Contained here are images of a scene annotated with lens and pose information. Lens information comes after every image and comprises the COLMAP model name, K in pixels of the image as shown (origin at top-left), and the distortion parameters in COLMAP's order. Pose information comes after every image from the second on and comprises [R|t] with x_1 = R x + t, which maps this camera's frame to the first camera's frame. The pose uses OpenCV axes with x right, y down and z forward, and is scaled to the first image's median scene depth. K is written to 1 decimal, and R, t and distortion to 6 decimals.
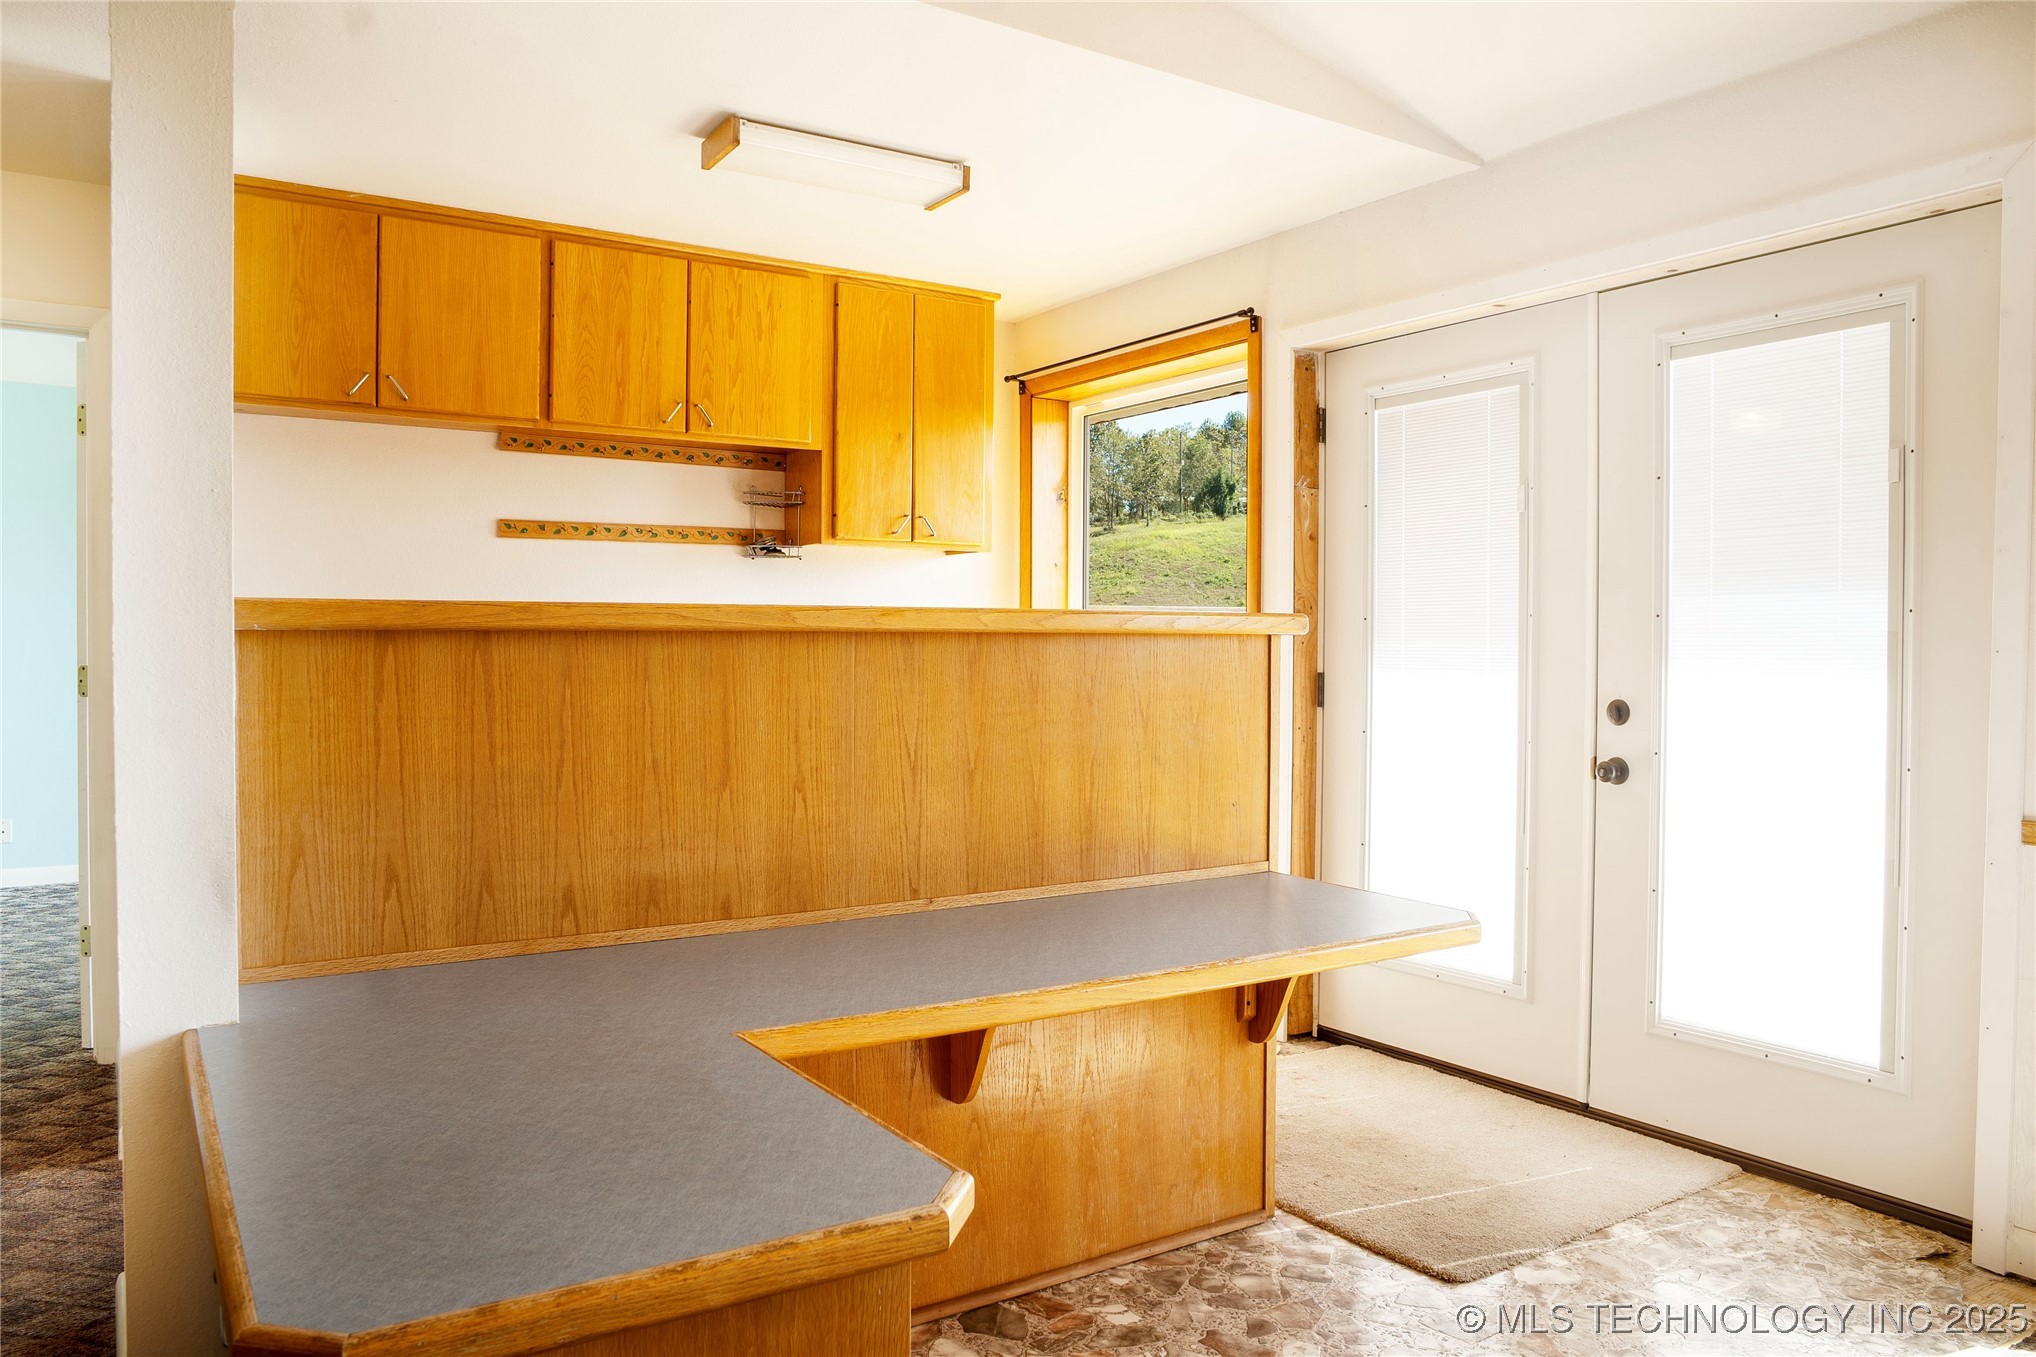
lens RADIAL K [[1430.8, 0, 1018.0], [0, 1430.8, 678.5], [0, 0, 1]] dist [-0.081584, 0.052536]
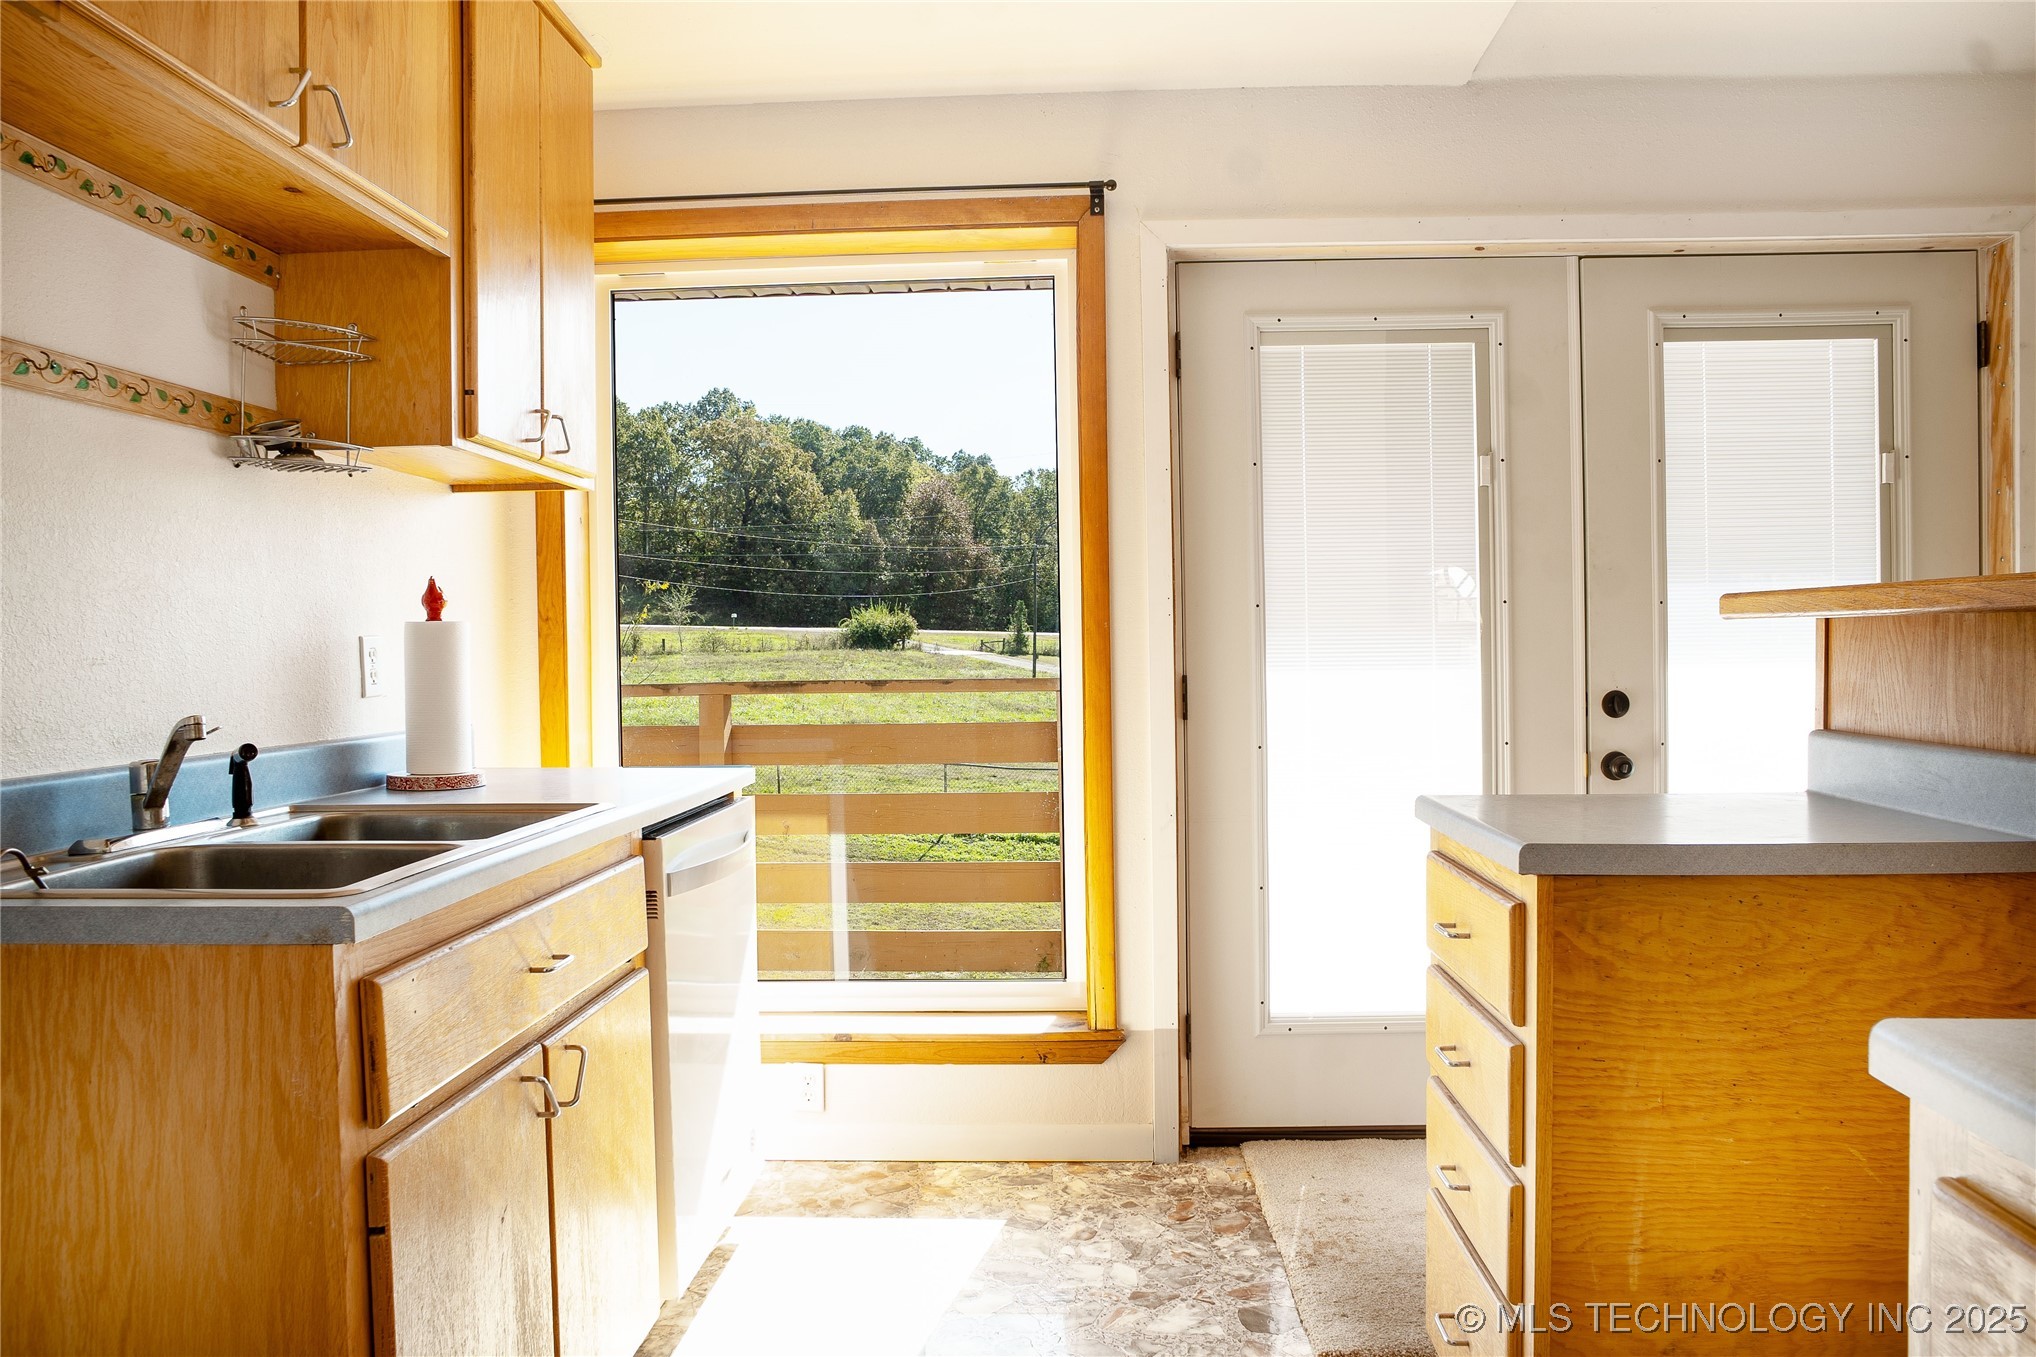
lens RADIAL K [[1430.8, 0, 1018.0], [0, 1430.8, 678.5], [0, 0, 1]] dist [-0.081584, 0.052536]
pose [[0.589382, -0.027739, 0.807378, -0.542179], [0.034049, 0.999375, 0.009479, -0.014874], [-0.807136, 0.021904, 0.589958, 0.717175]]
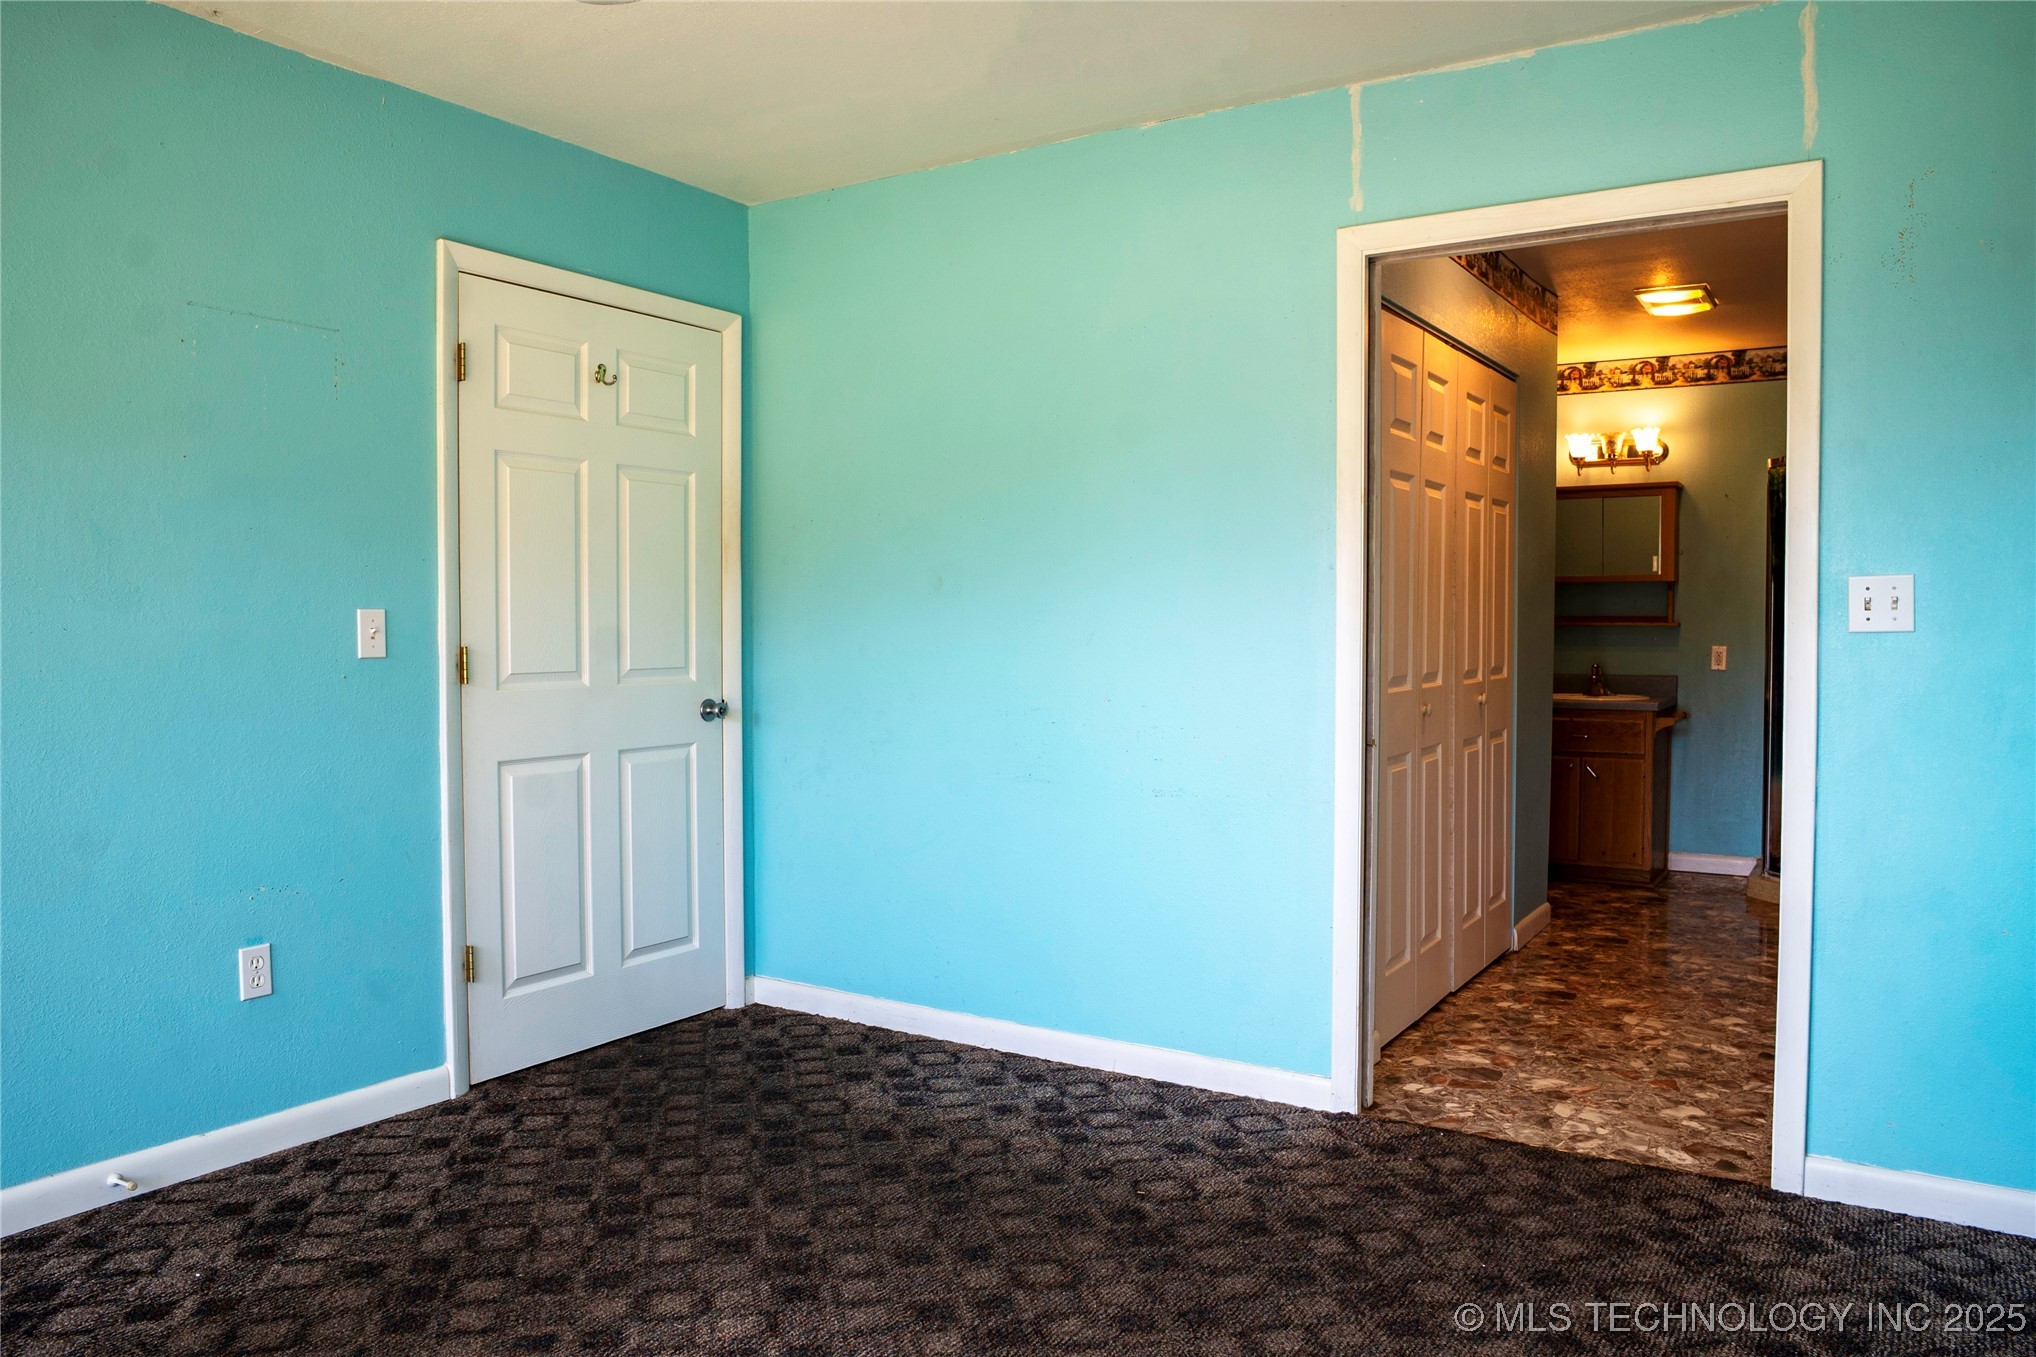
lens RADIAL K [[1430.8, 0, 1018.0], [0, 1430.8, 678.5], [0, 0, 1]] dist [-0.081584, 0.052536]
pose [[-0.914507, 0.014202, -0.404320, 1.264821], [-0.010752, 0.998177, 0.059381, -0.051117], [0.404426, 0.058652, -0.912688, 2.202617]]
